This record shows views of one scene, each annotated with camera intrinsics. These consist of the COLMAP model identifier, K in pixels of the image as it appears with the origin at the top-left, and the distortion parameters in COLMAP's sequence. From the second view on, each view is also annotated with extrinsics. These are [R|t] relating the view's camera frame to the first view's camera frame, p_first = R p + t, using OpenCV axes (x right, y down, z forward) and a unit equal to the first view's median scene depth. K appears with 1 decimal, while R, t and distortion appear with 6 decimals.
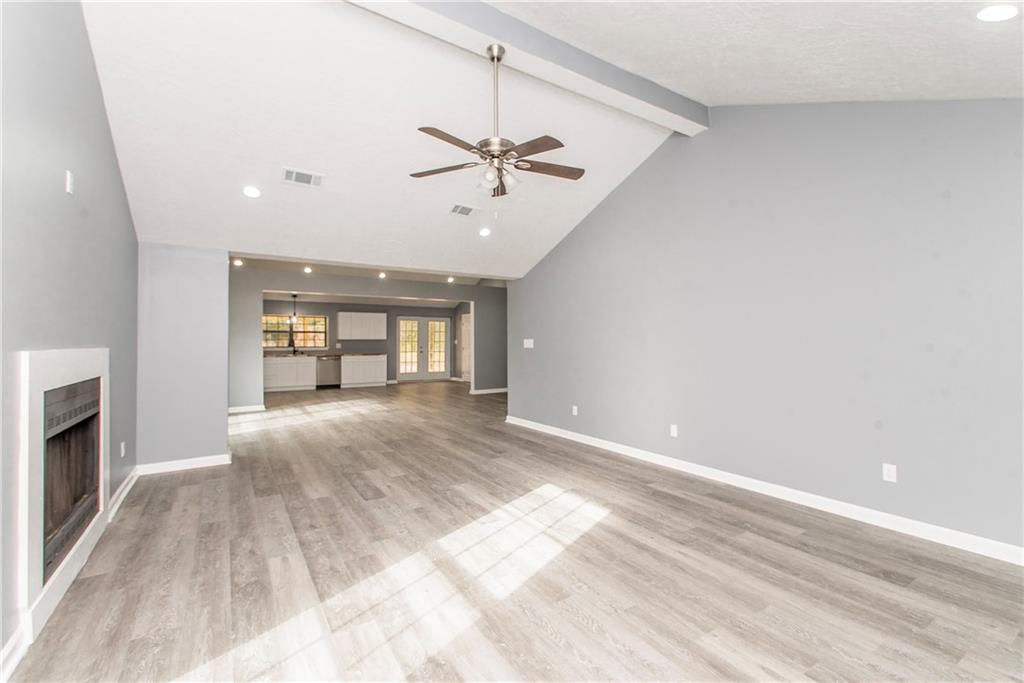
lens RADIAL K [[439.8, 0, 520.5], [0, 439.8, 338.7], [0, 0, 1]] dist [0.013706, -0.000186]
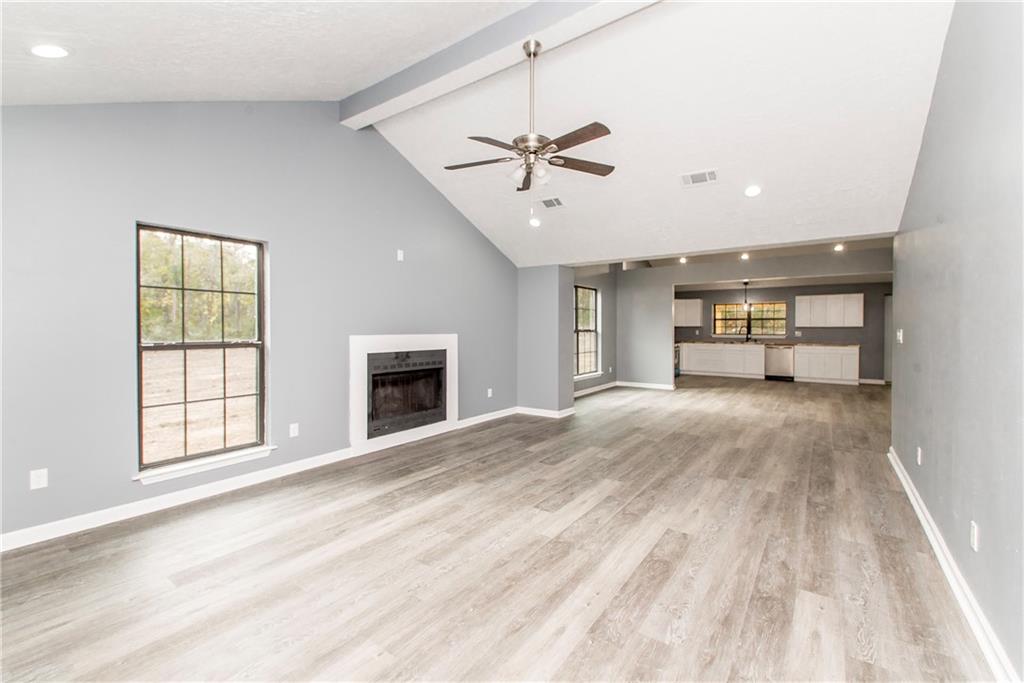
lens RADIAL K [[439.8, 0, 520.5], [0, 439.8, 338.7], [0, 0, 1]] dist [0.013706, -0.000186]
pose [[0.364329, 0.026097, -0.930905, 0.383124], [0.004216, 0.999551, 0.029672, -0.006179], [0.931261, -0.014735, 0.364055, 0.258779]]
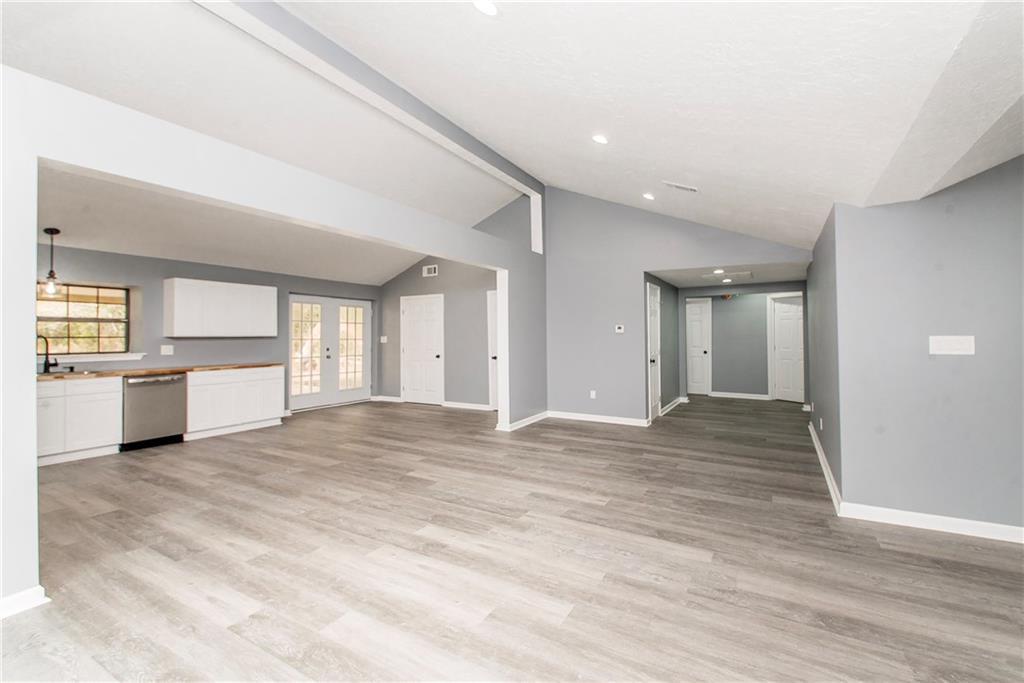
lens RADIAL K [[446.3, 0, 510.9], [0, 446.3, 330.8], [0, 0, 1]] dist [0.076864, -0.000073]
pose [[0.905427, 0.000724, 0.424501, -0.515230], [0.002642, 0.999970, -0.007341, -0.000086], [-0.424494, 0.007768, 0.905398, 0.691429]]
